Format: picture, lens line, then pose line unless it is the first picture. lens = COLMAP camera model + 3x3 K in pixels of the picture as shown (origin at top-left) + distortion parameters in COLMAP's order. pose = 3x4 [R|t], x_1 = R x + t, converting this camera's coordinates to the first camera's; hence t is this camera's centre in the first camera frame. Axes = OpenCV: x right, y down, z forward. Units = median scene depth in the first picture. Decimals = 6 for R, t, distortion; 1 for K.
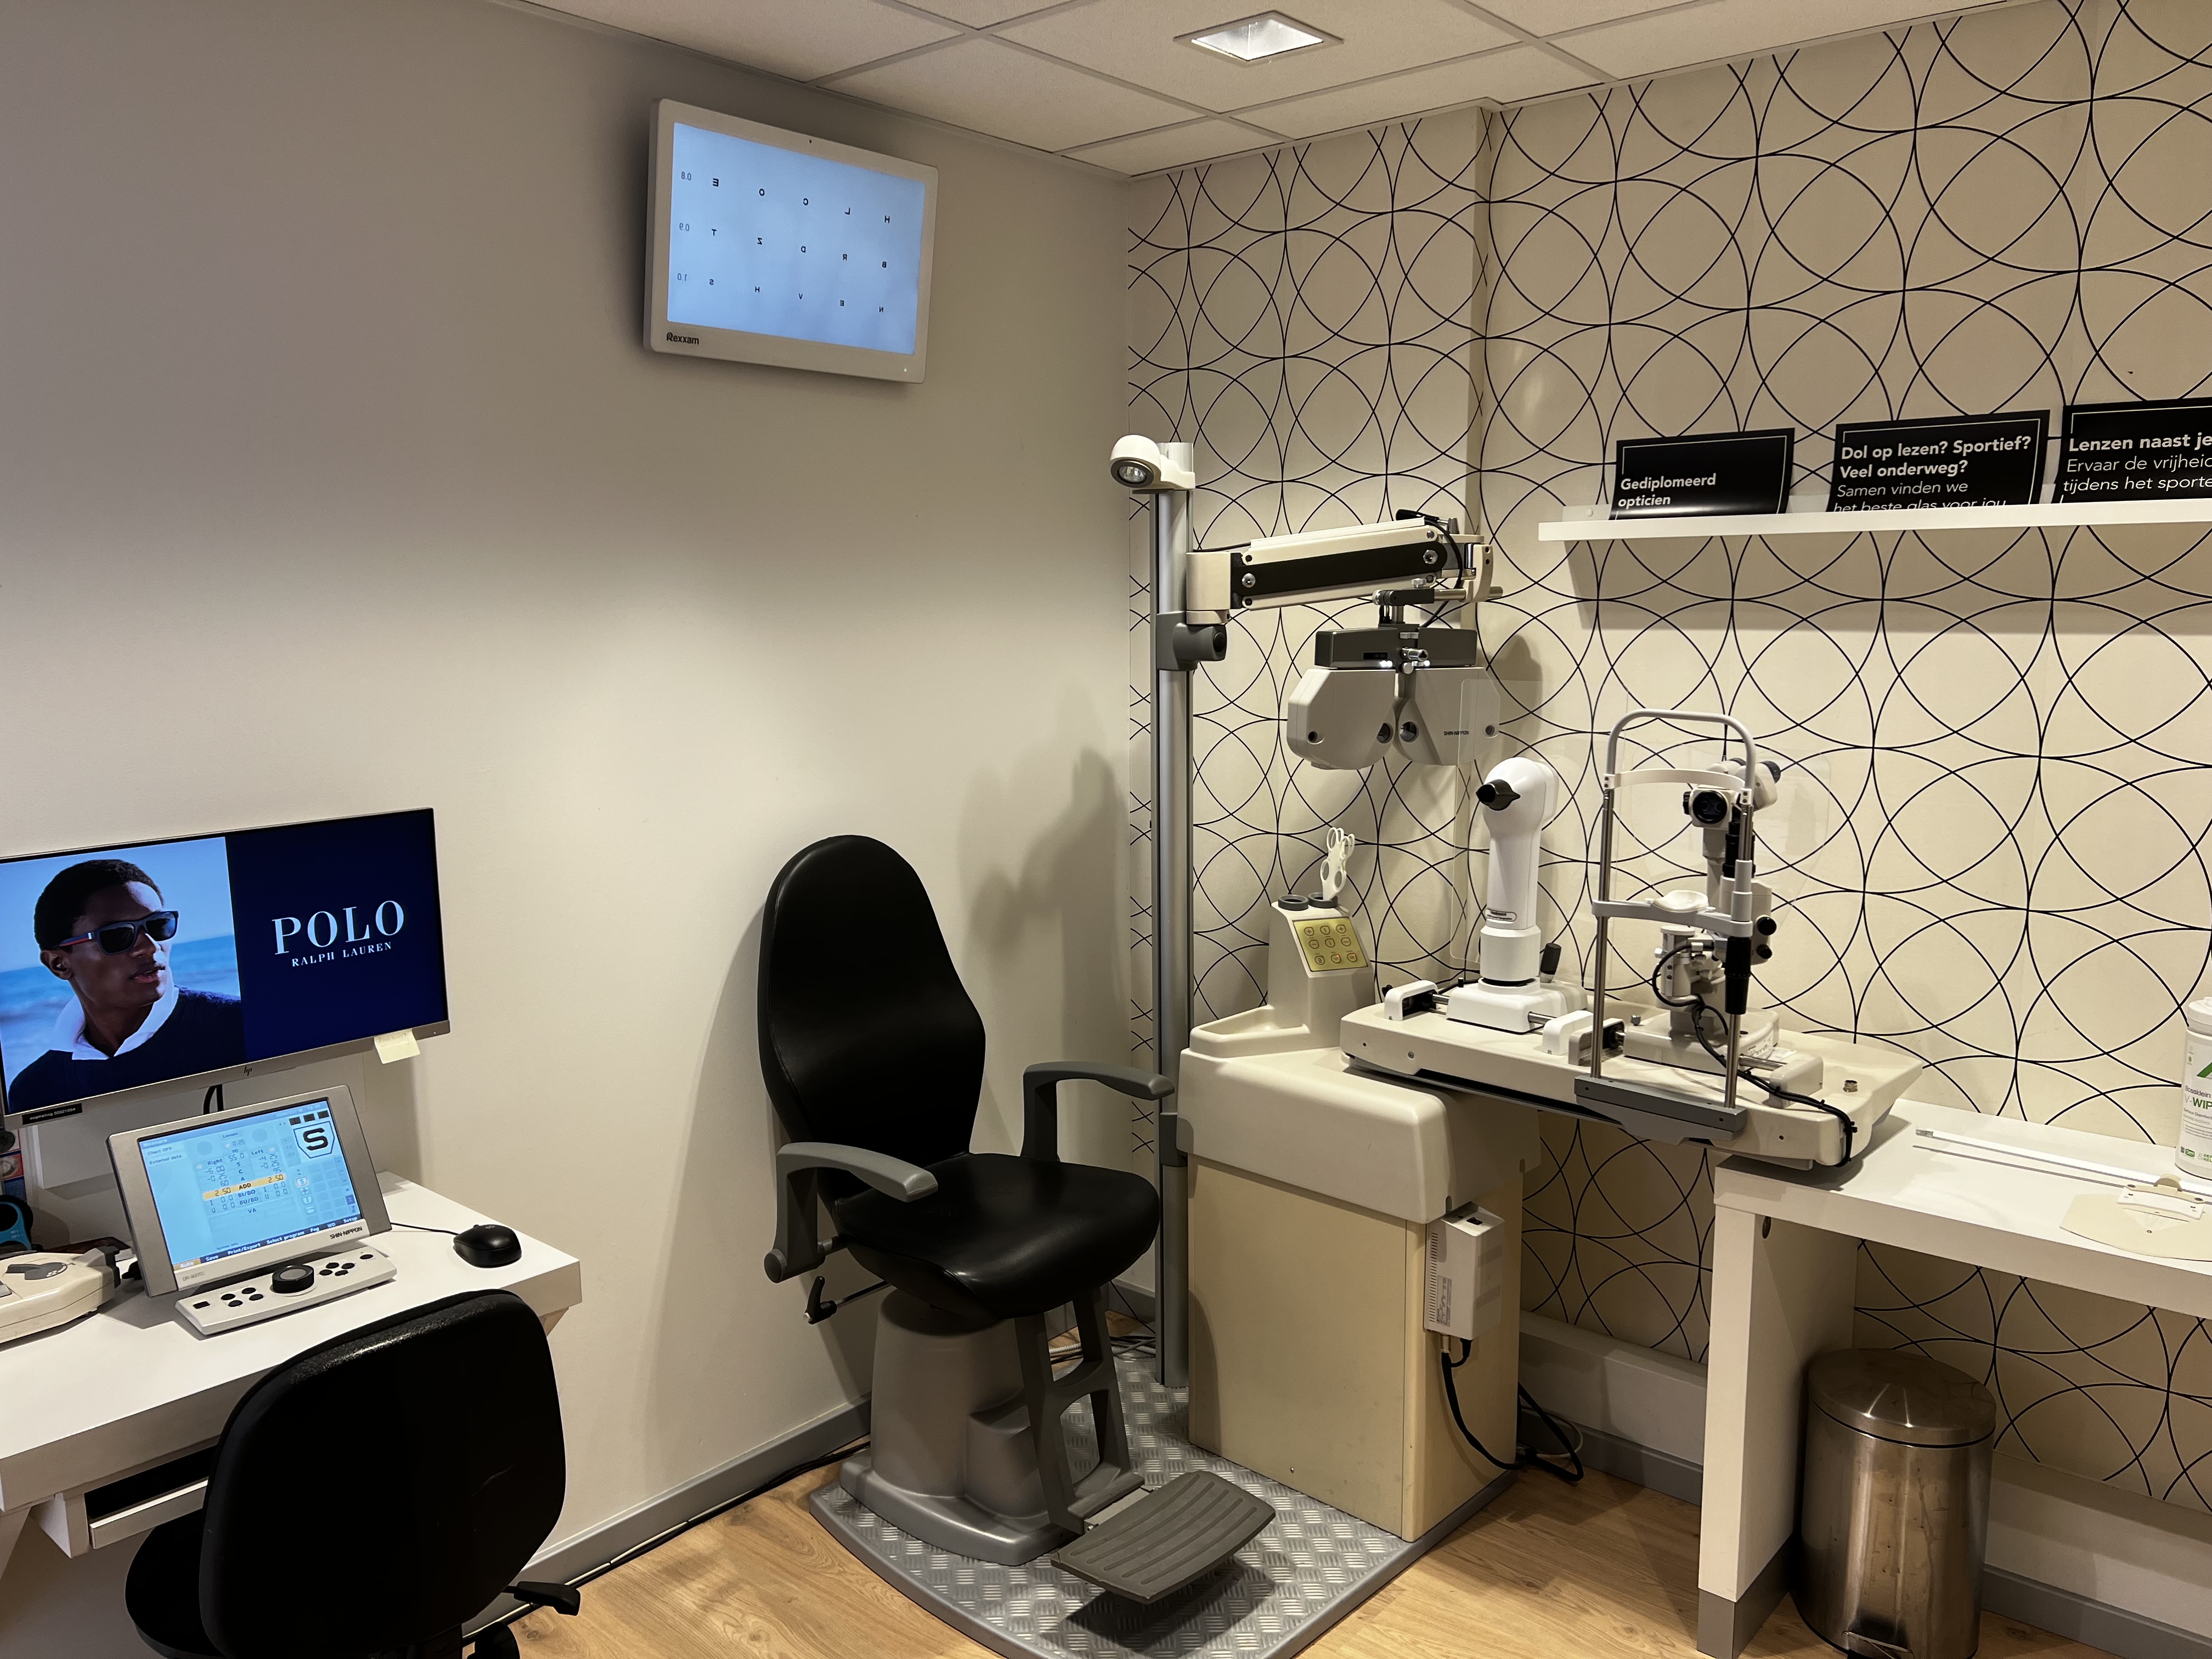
lens RADIAL K [[1672.1, 0, 1094.9], [0, 1672.1, 834.5], [0, 0, 1]] dist [0.055892, -0.062316]
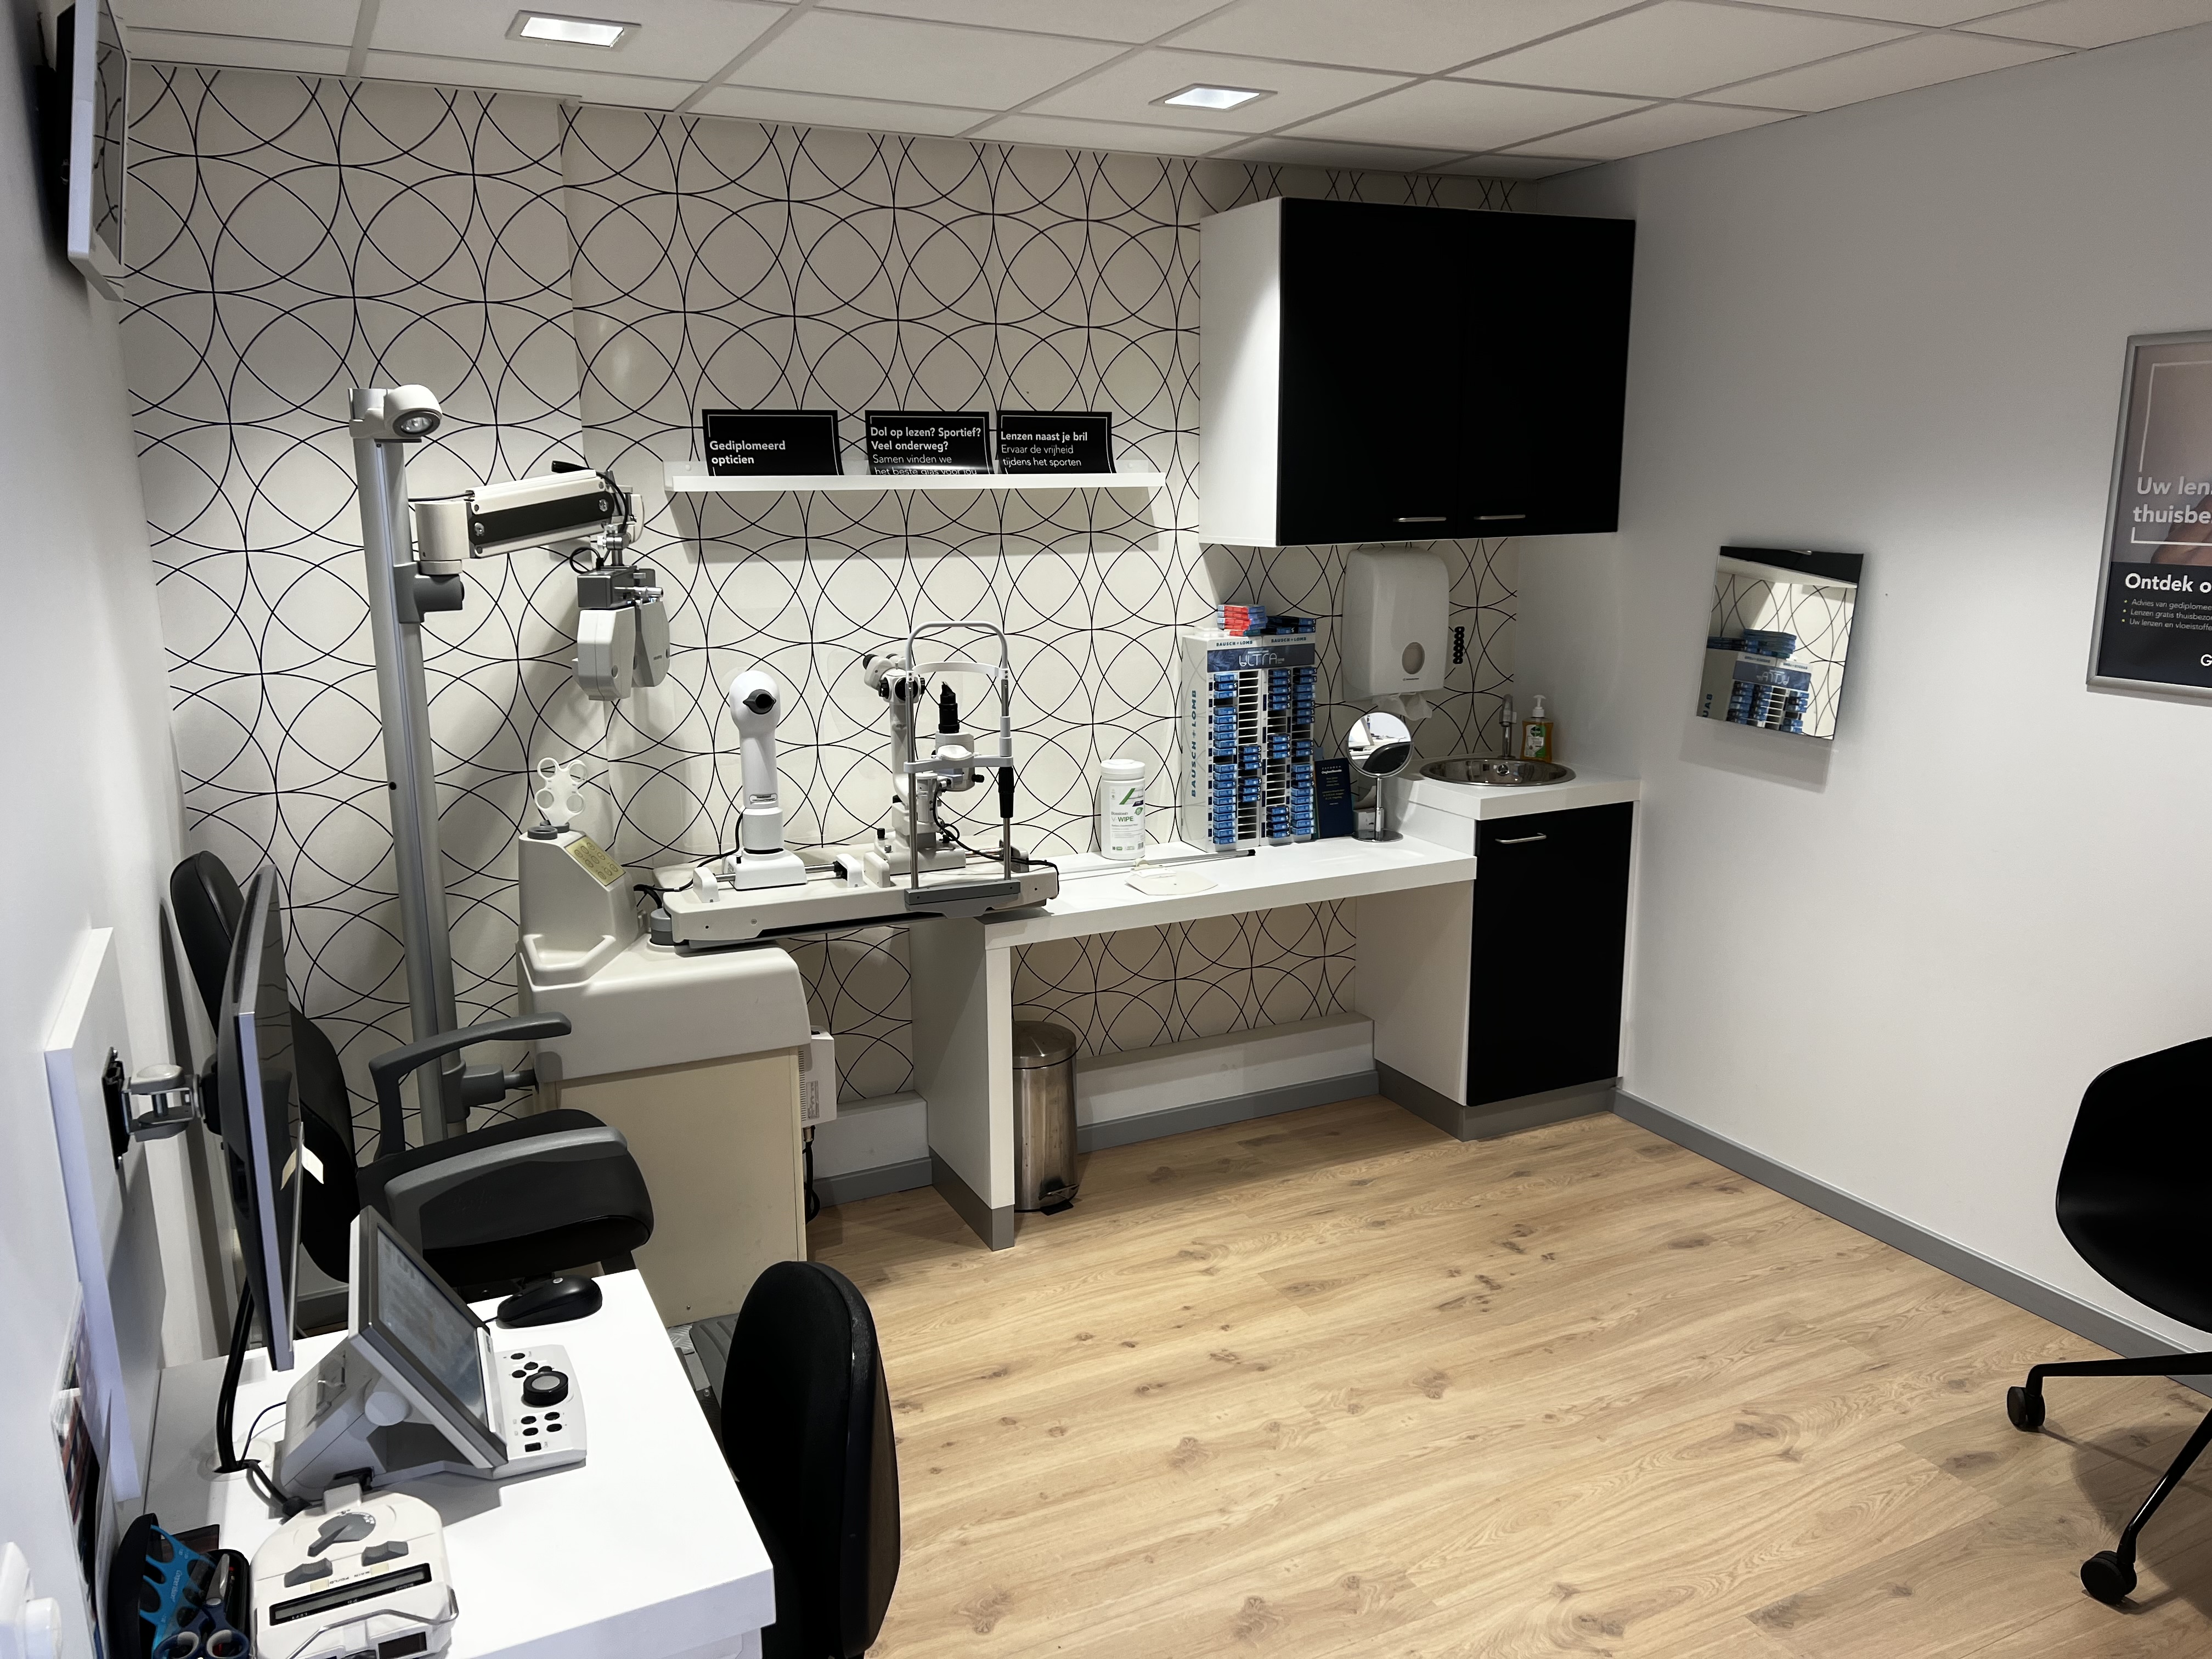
lens RADIAL K [[1672.1, 0, 1096.1], [0, 1672.1, 841.4], [0, 0, 1]] dist [0.055892, -0.062316]
pose [[0.386709, -0.195213, 0.901303, -0.803268], [0.139788, 0.978454, 0.151947, -0.075739], [-0.911546, 0.067232, 0.405665, 0.275364]]
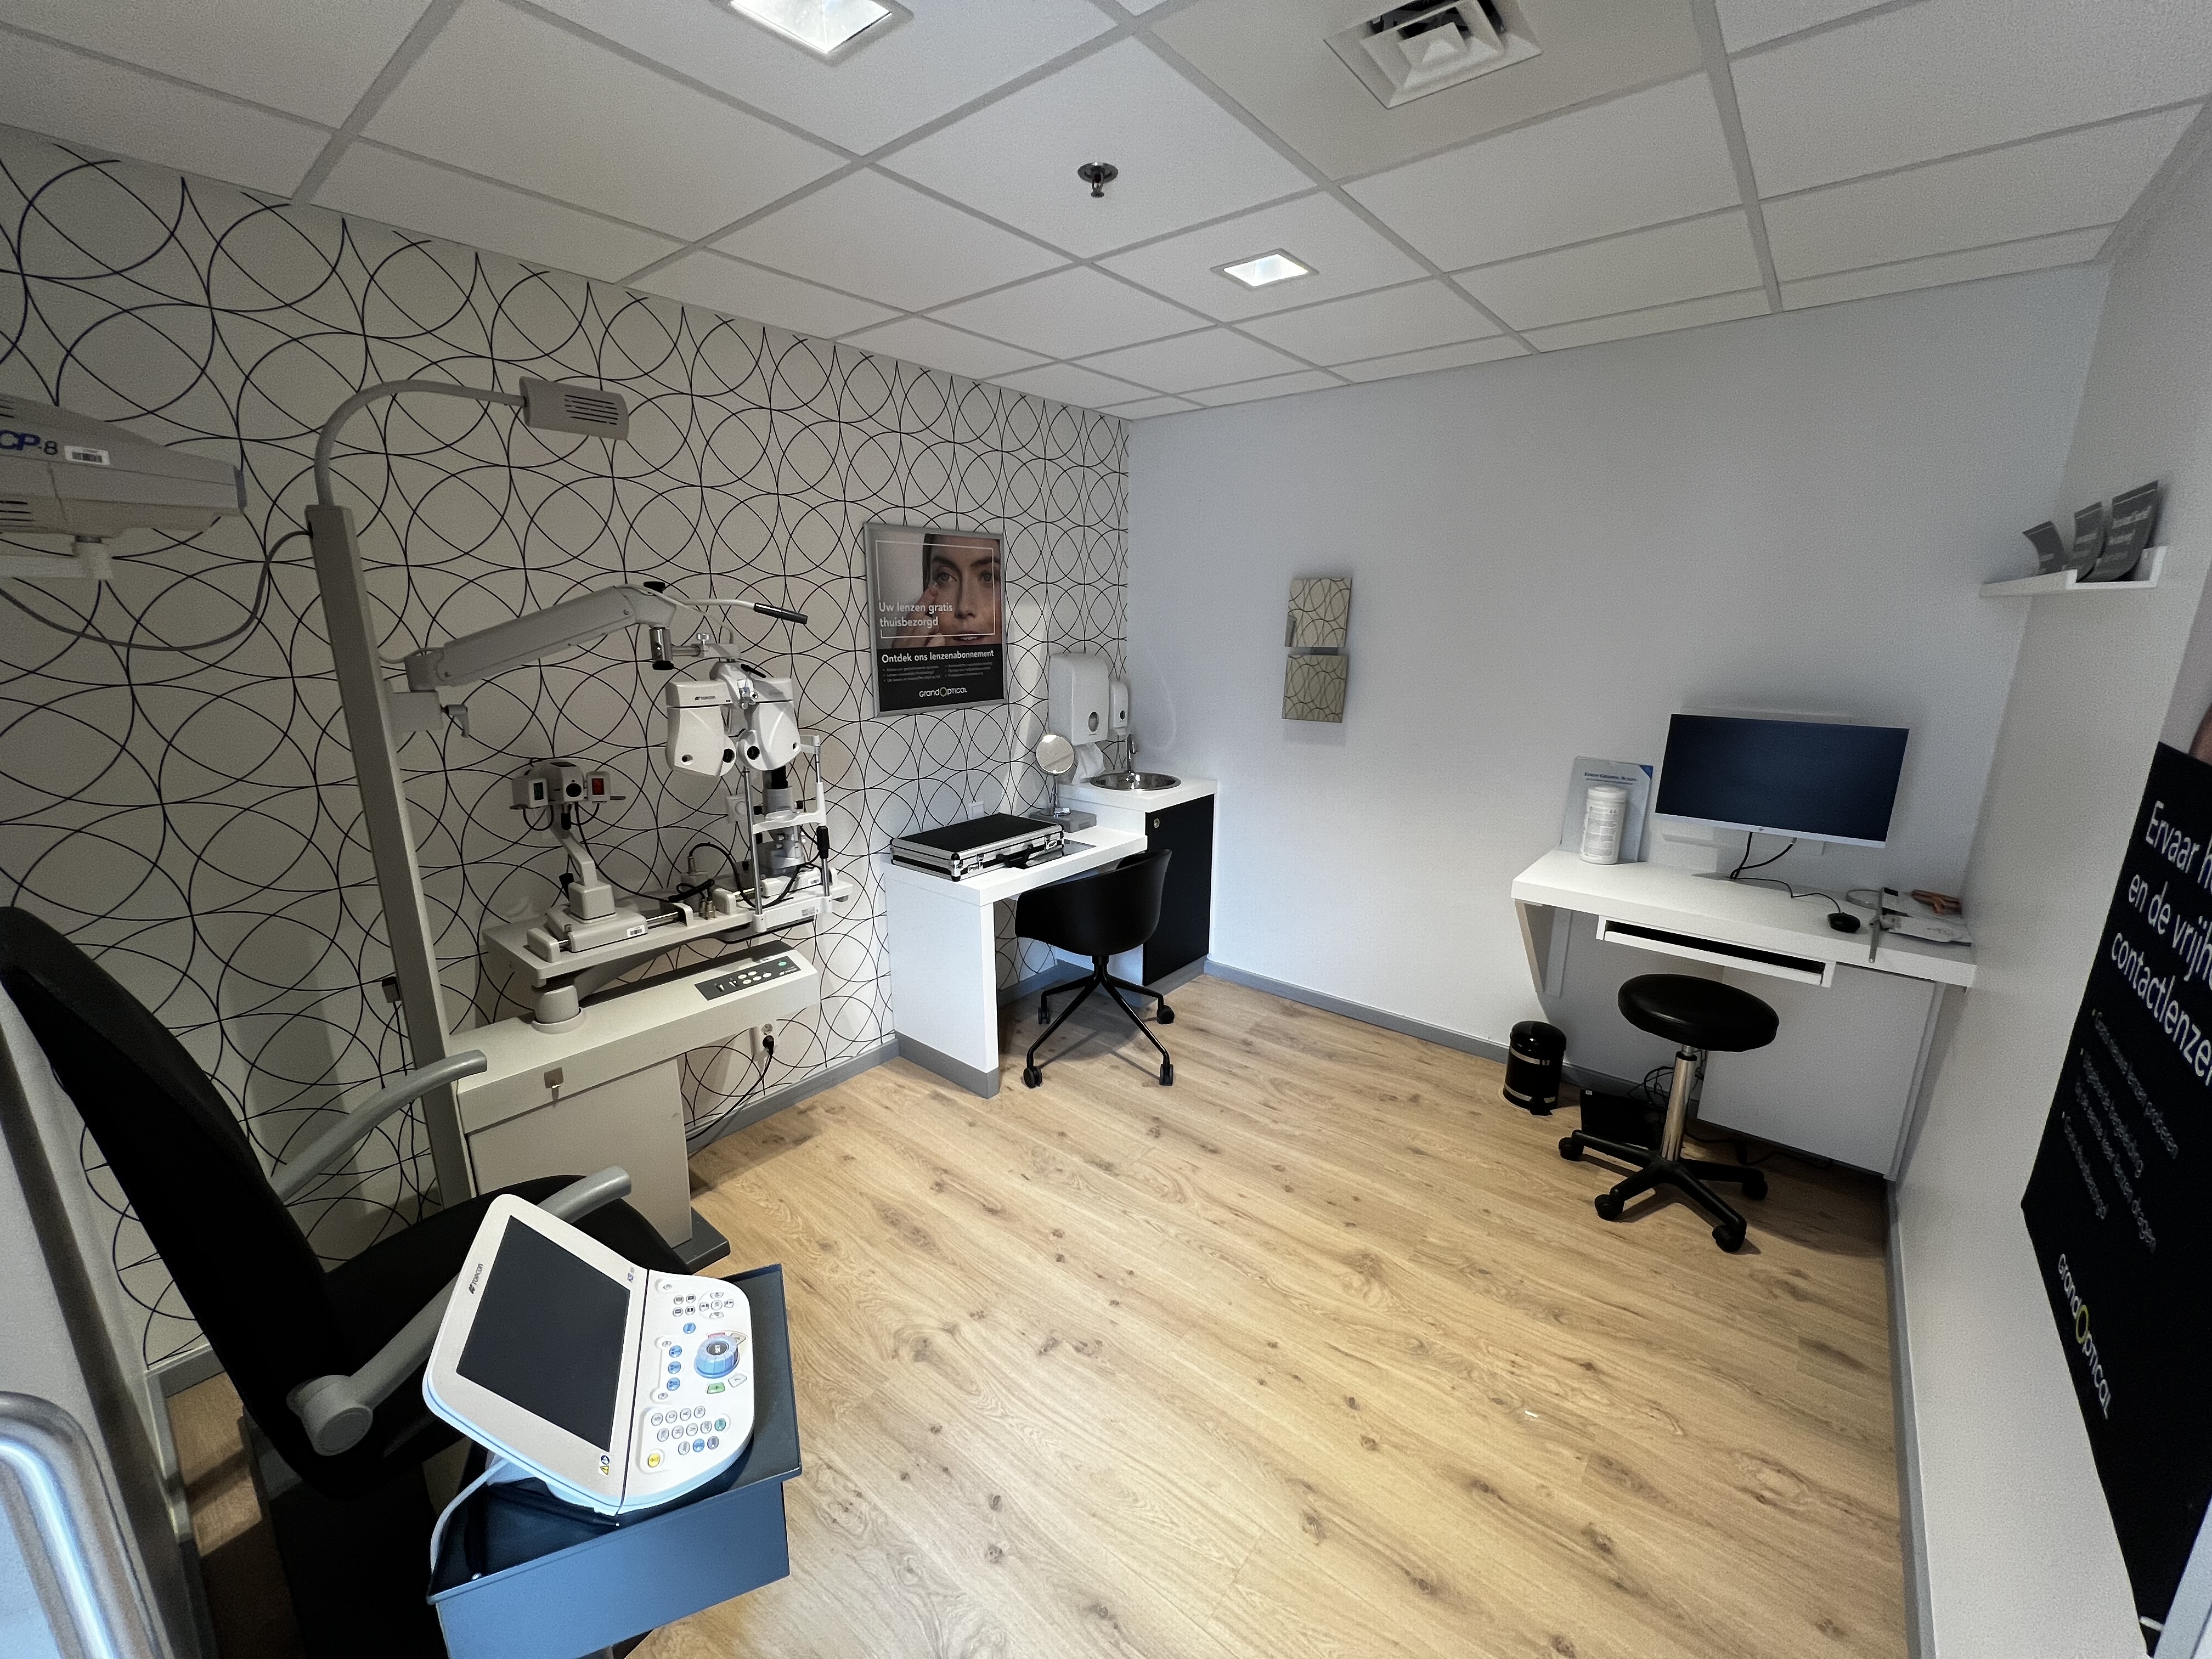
lens RADIAL K [[891.5, 0, 1098.7], [0, 891.5, 823.7], [0, 0, 1]] dist [-0.001637, 0.000733]
pose [[-0.999794, 0.013372, -0.015251, 0.287538], [0.006620, 0.925857, 0.377817, -0.205683], [0.019172, 0.377638, -0.925755, 1.210679]]
